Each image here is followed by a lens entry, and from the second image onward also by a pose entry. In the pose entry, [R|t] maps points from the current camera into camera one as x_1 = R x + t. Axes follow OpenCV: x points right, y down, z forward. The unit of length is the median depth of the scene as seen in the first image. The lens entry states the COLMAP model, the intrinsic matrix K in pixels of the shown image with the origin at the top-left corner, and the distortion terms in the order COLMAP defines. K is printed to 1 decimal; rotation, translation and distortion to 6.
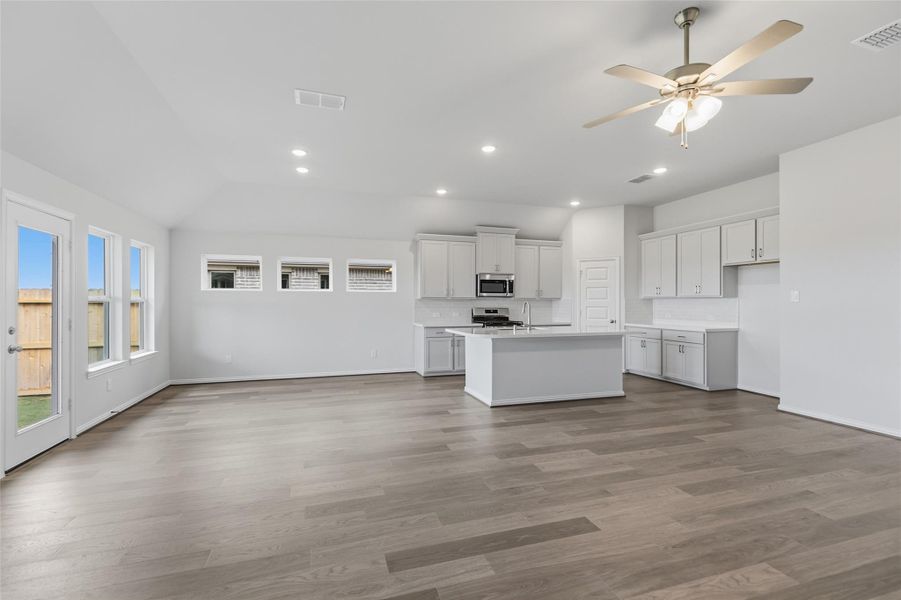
lens RADIAL K [[408.0, 0, 458.3], [0, 408.0, 297.8], [0, 0, 1]] dist [-0.002109, 0.000161]
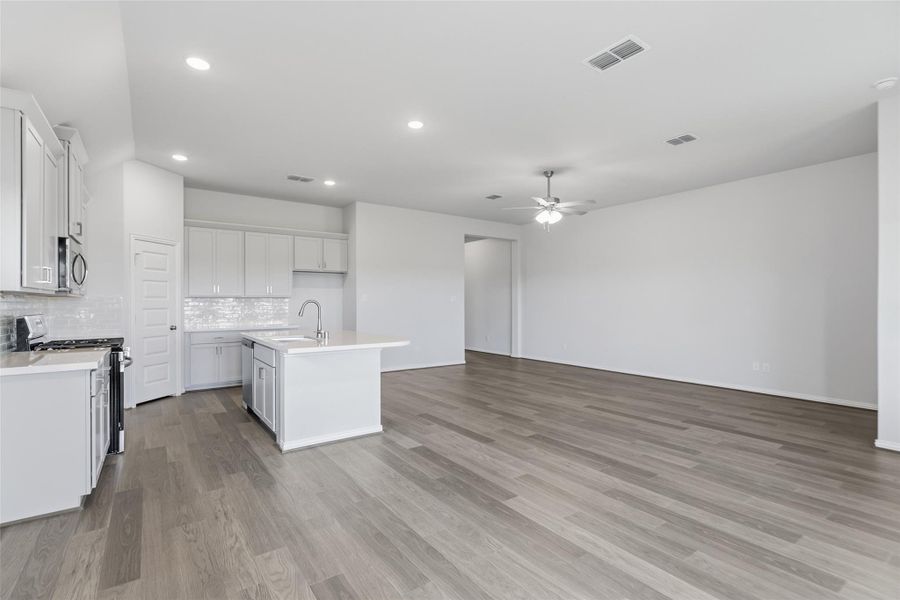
lens RADIAL K [[416.6, 0, 446.9], [0, 416.6, 300.3], [0, 0, 1]] dist [-0.000090, -0.000180]
pose [[-0.279791, 0.001200, 0.960060, -0.513362], [-0.011853, 0.999919, -0.004704, 0.005842], [-0.959988, -0.012696, -0.279754, 0.761011]]
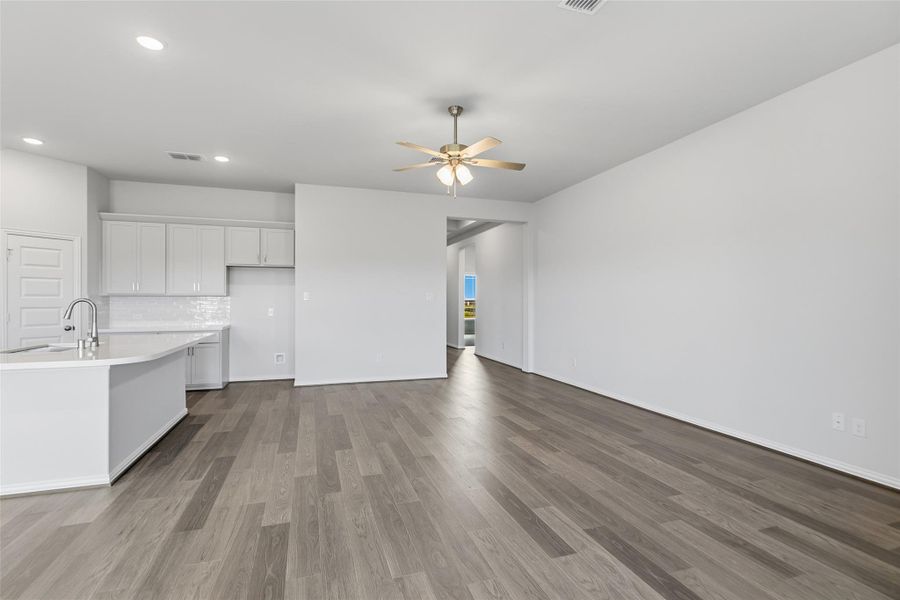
lens RADIAL K [[416.6, 0, 451.4], [0, 416.6, 298.5], [0, 0, 1]] dist [-0.000090, -0.000180]
pose [[0.011331, 0.001644, 0.999934, -0.341187], [-0.011831, 0.999929, -0.001510, 0.000732], [-0.999866, -0.011814, 0.011350, 0.353124]]
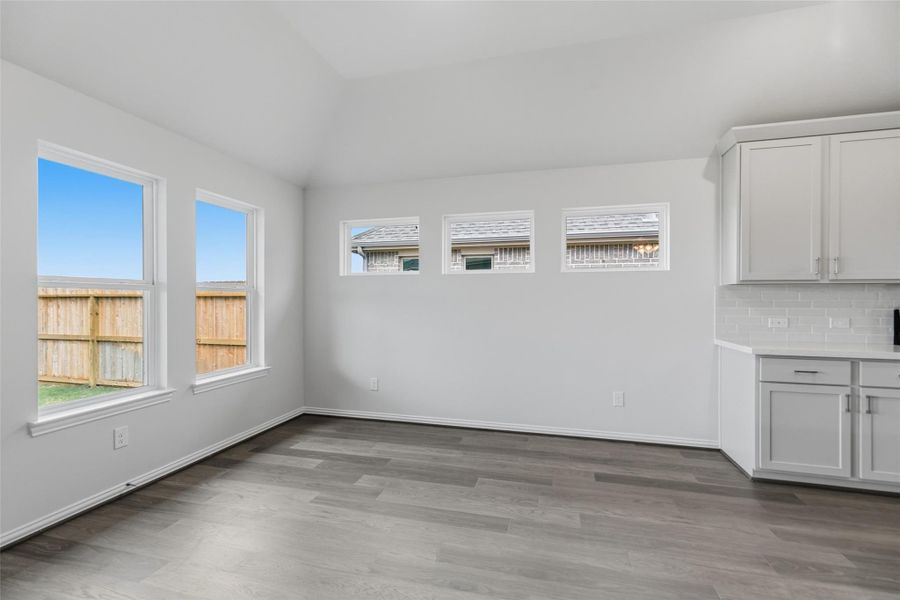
lens RADIAL K [[407.6, 0, 444.2], [0, 407.6, 301.9], [0, 0, 1]] dist [-0.002109, 0.000161]
pose [[0.826201, 0.004440, -0.563358, -0.106029], [0.004304, 0.999890, 0.014192, 0.013683], [0.563359, -0.014150, 0.826091, 0.484820]]
